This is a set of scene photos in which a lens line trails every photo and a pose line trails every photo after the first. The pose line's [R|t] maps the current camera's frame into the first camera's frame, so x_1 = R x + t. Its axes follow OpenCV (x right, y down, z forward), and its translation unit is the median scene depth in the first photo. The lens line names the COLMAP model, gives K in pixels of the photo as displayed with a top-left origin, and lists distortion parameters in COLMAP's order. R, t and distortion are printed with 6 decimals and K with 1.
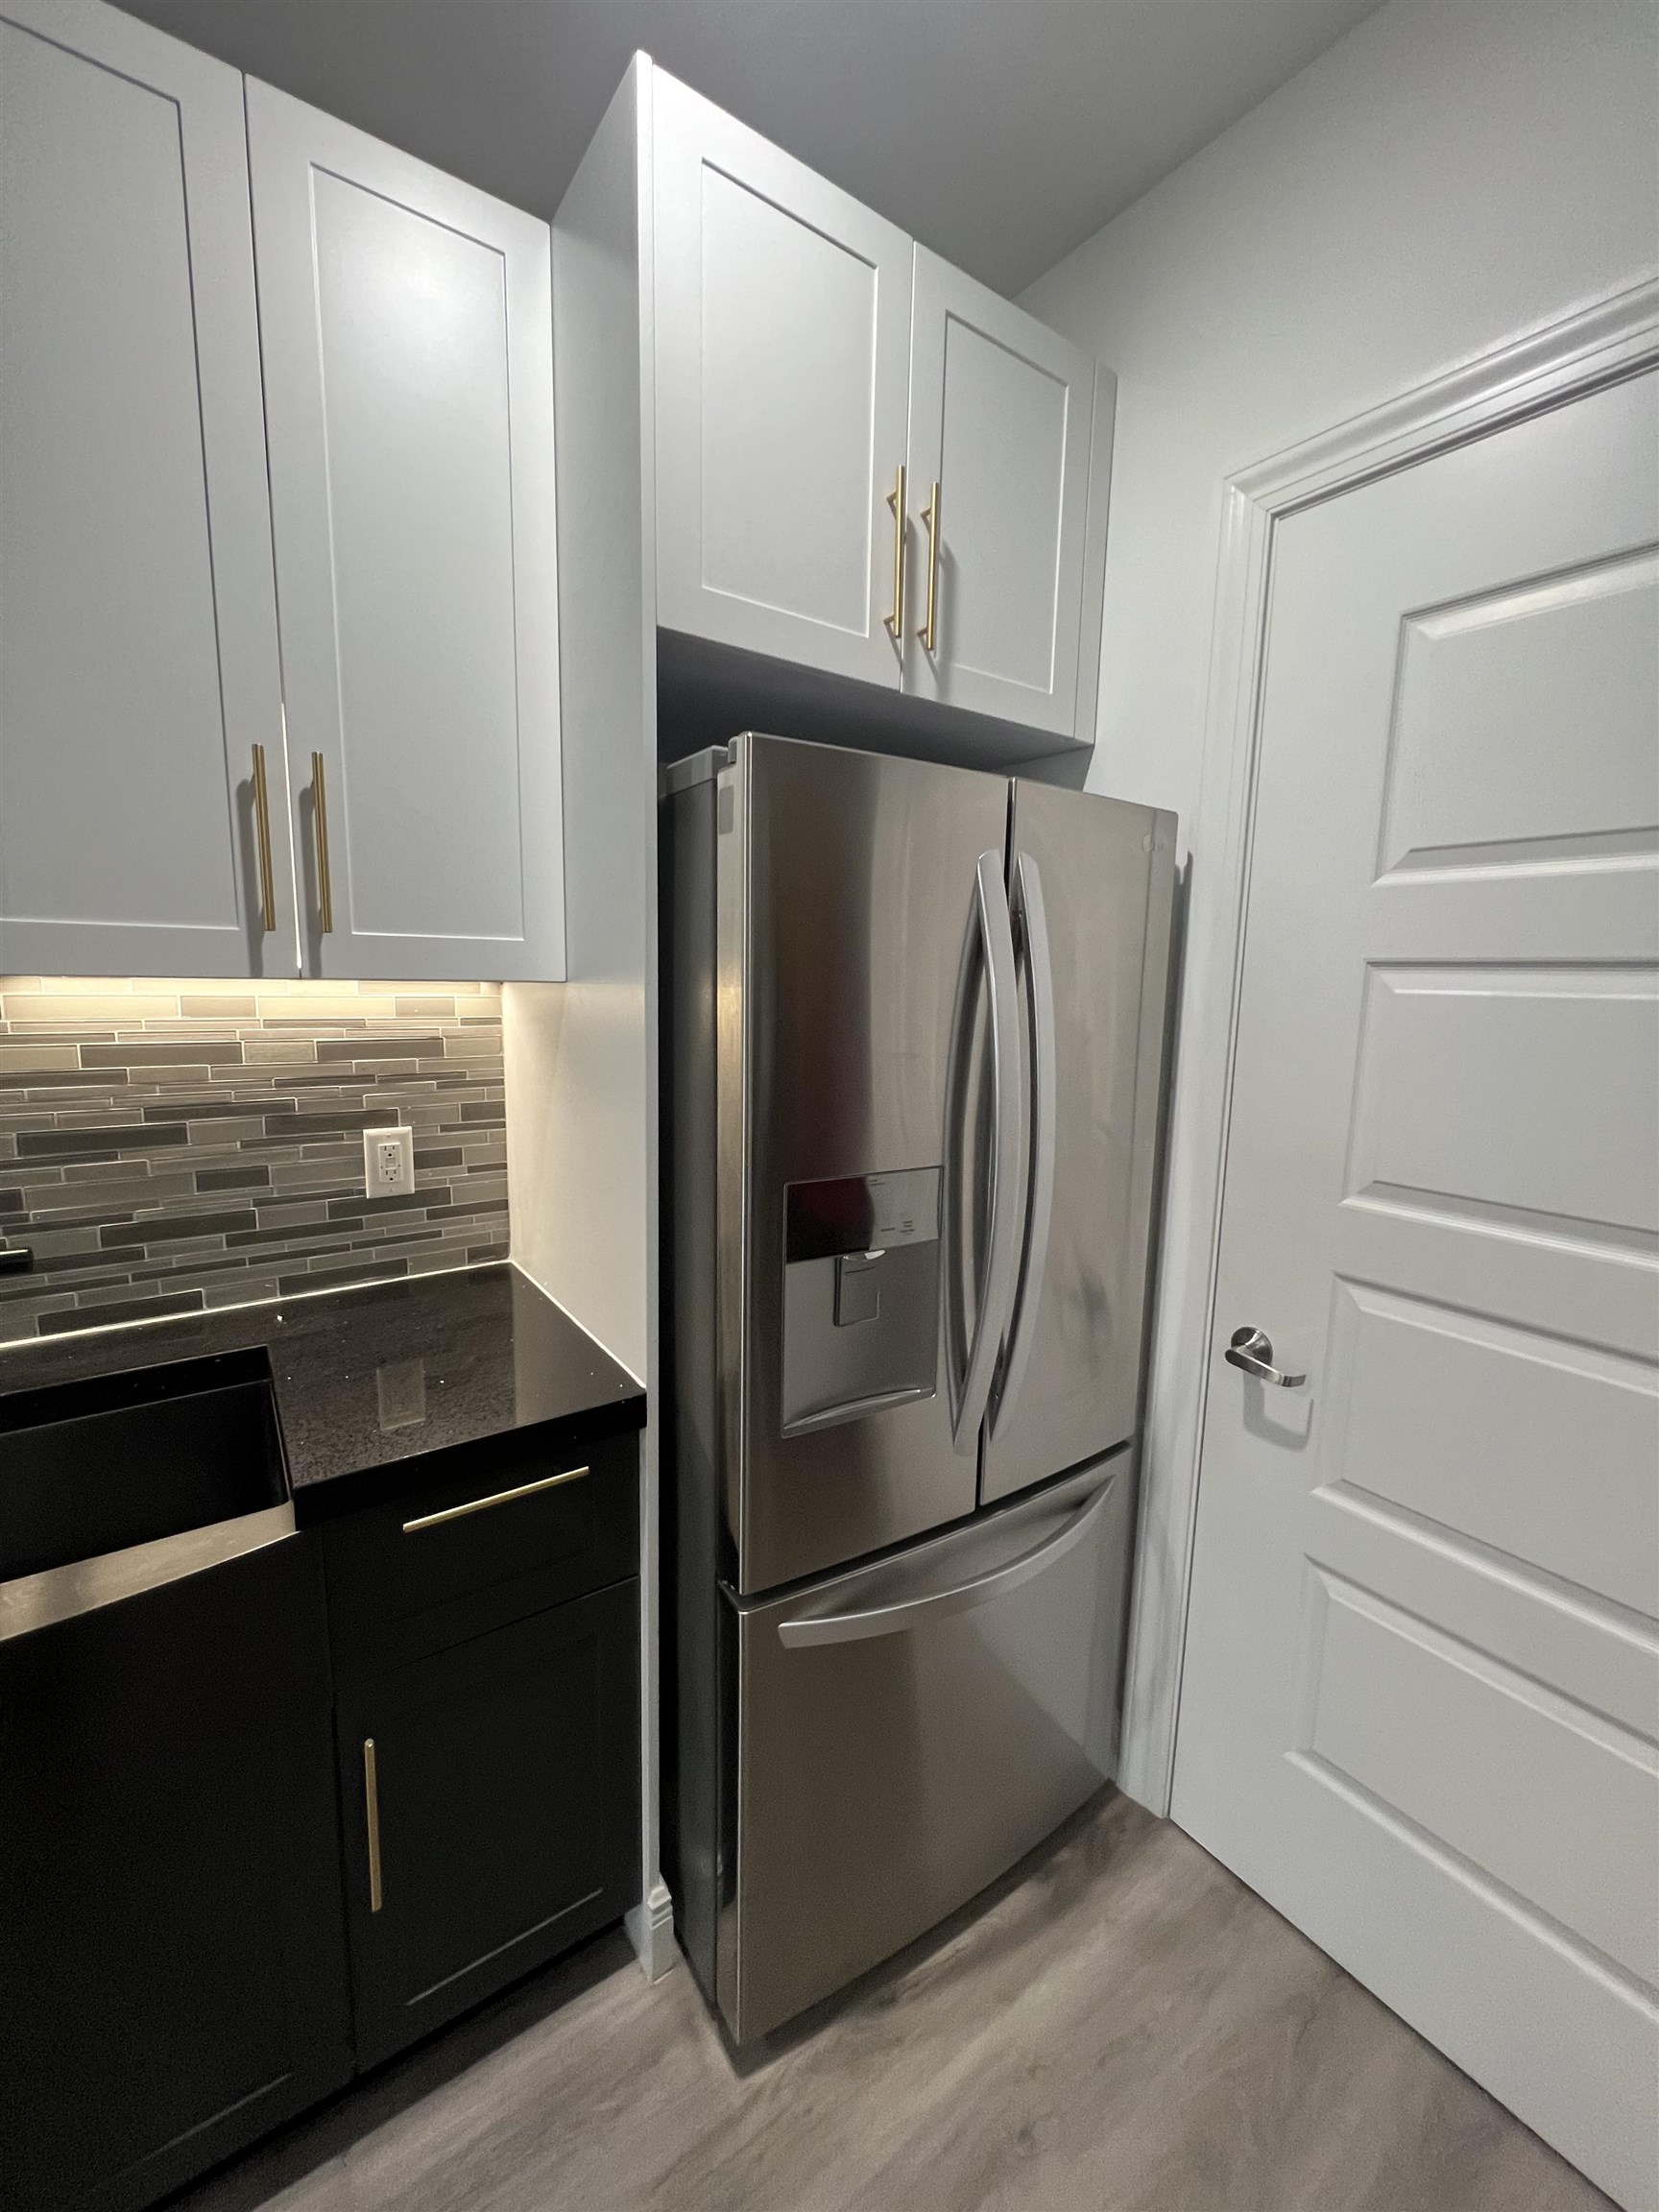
lens RADIAL K [[889.9, 0, 828.9], [0, 889.9, 1102.5], [0, 0, 1]] dist [-0.001490, -0.000098]
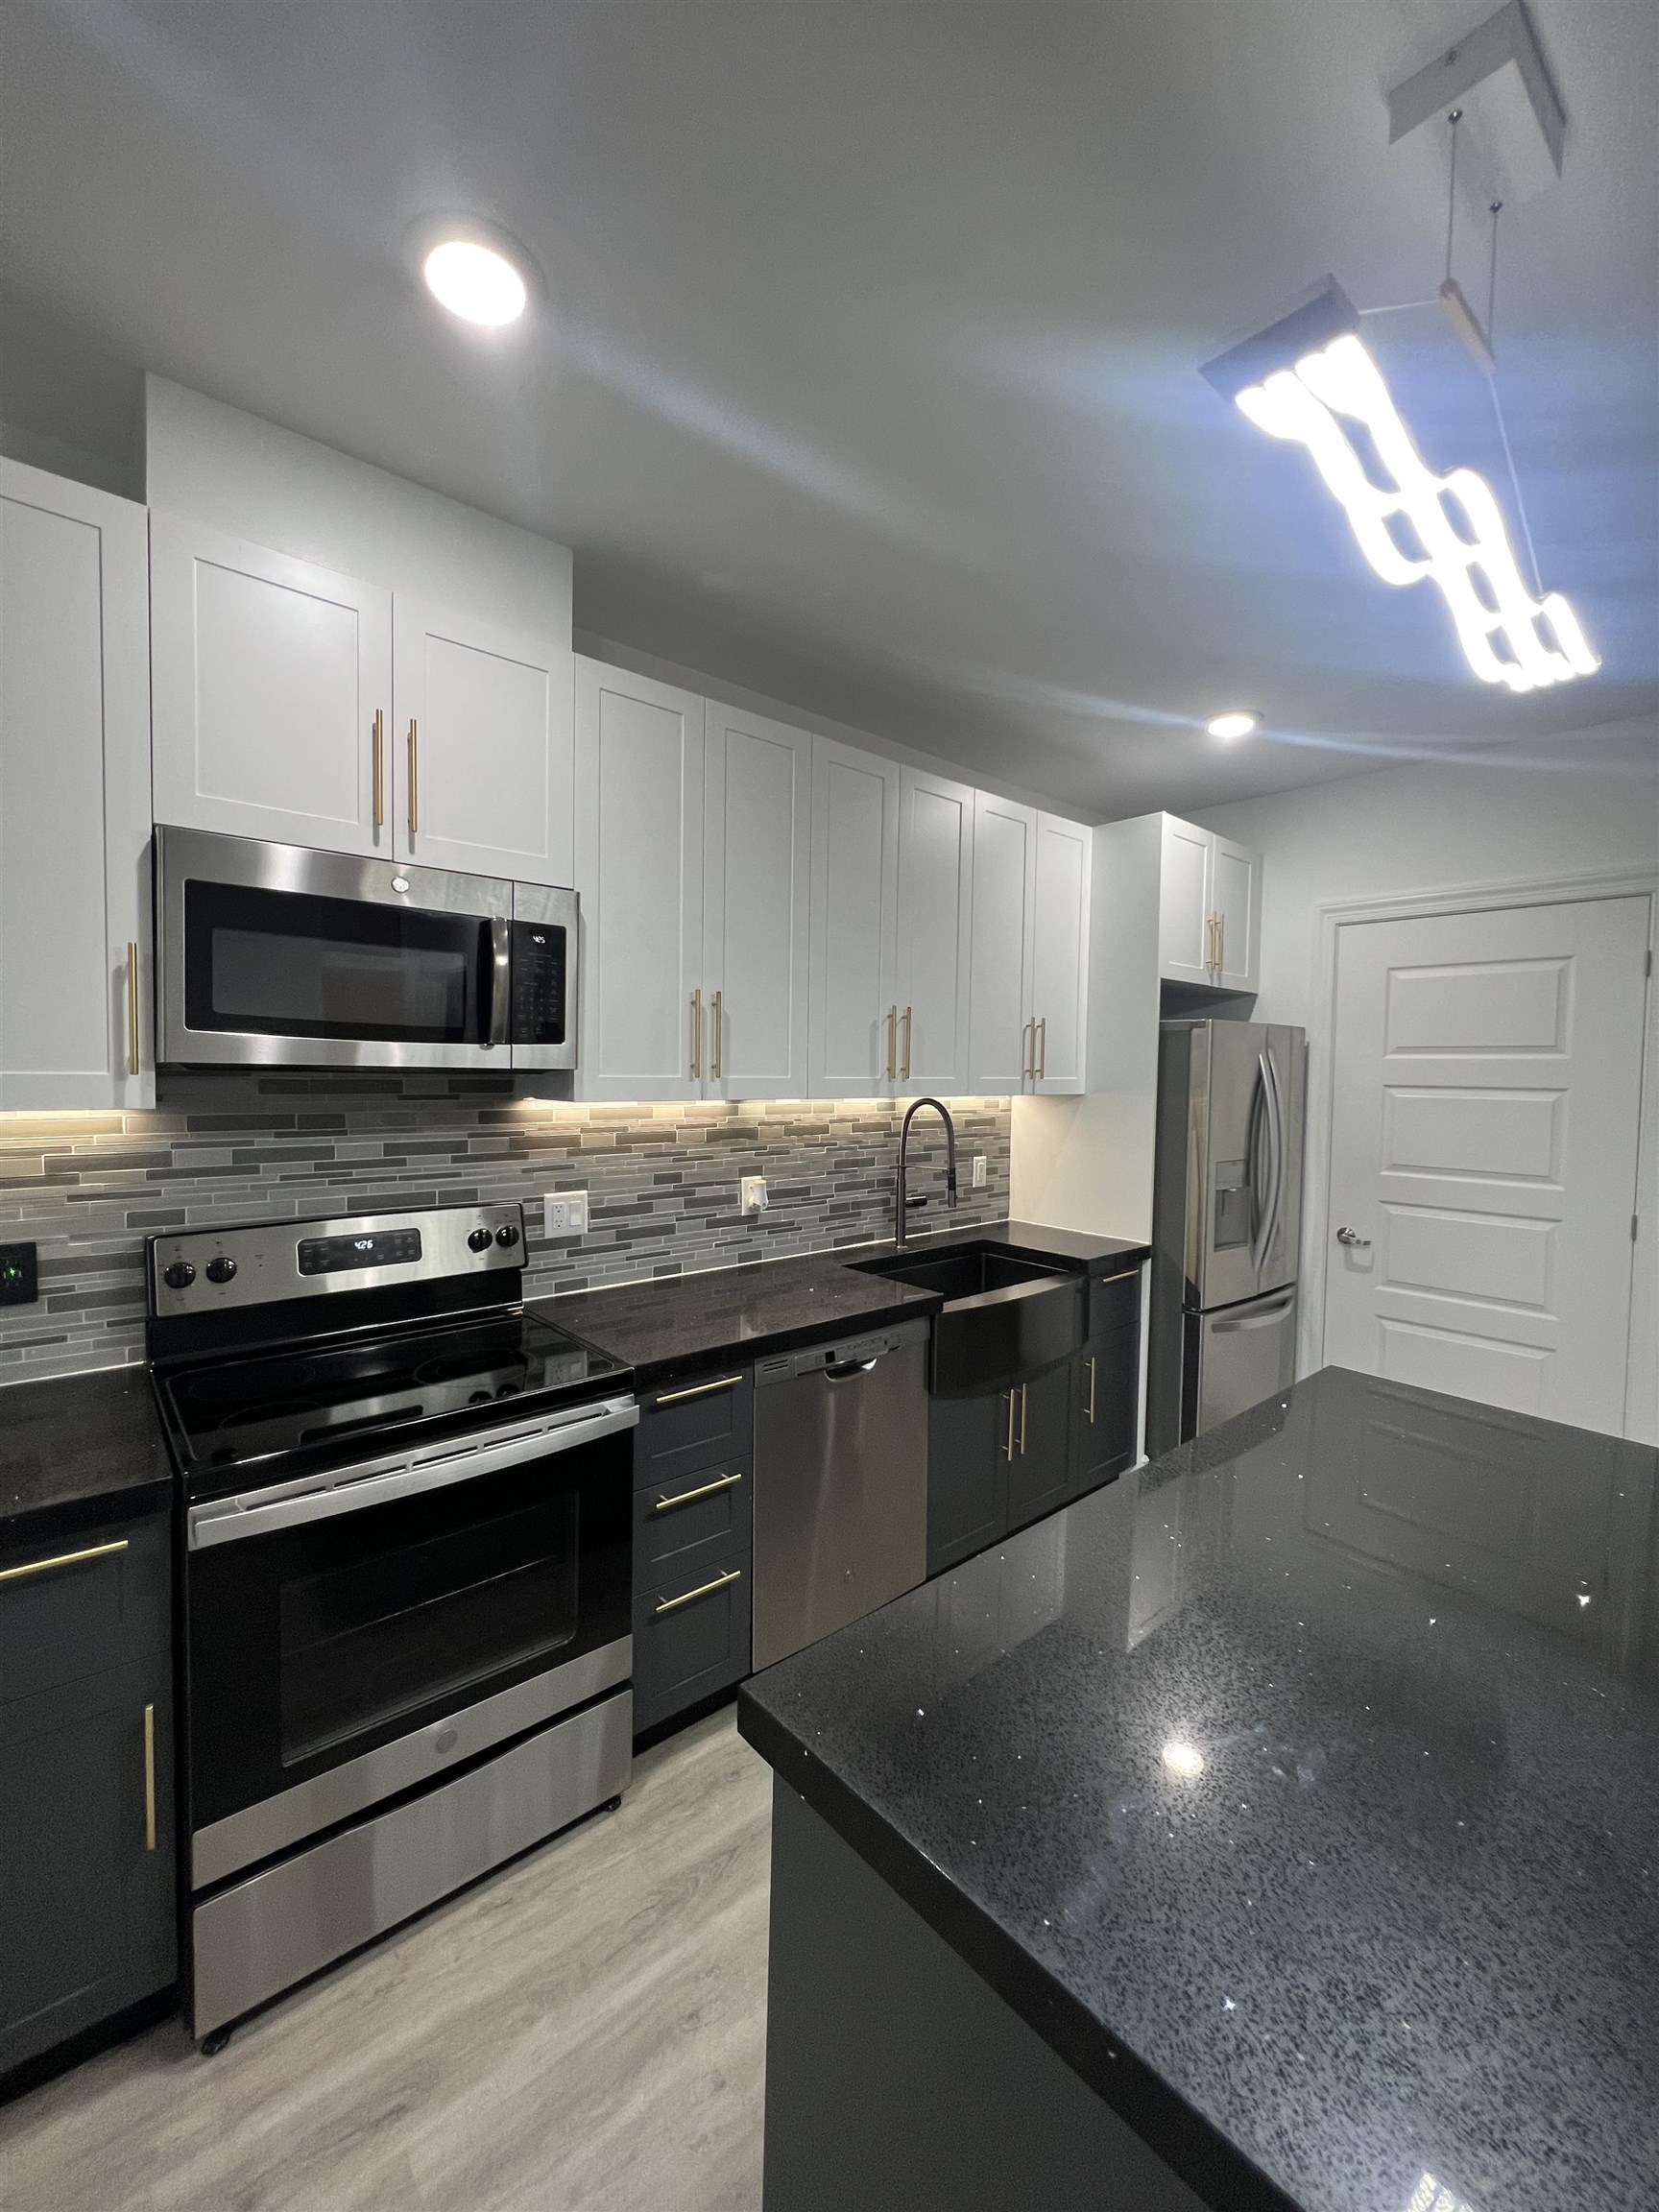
lens RADIAL K [[884.9, 0, 829.4], [0, 884.9, 1106.0], [0, 0, 1]] dist [-0.000544, 0.000654]
pose [[0.995092, -0.009856, 0.098458, -1.134366], [0.019535, 0.995012, -0.097828, 0.116904], [-0.097002, 0.099272, 0.990321, -1.277294]]
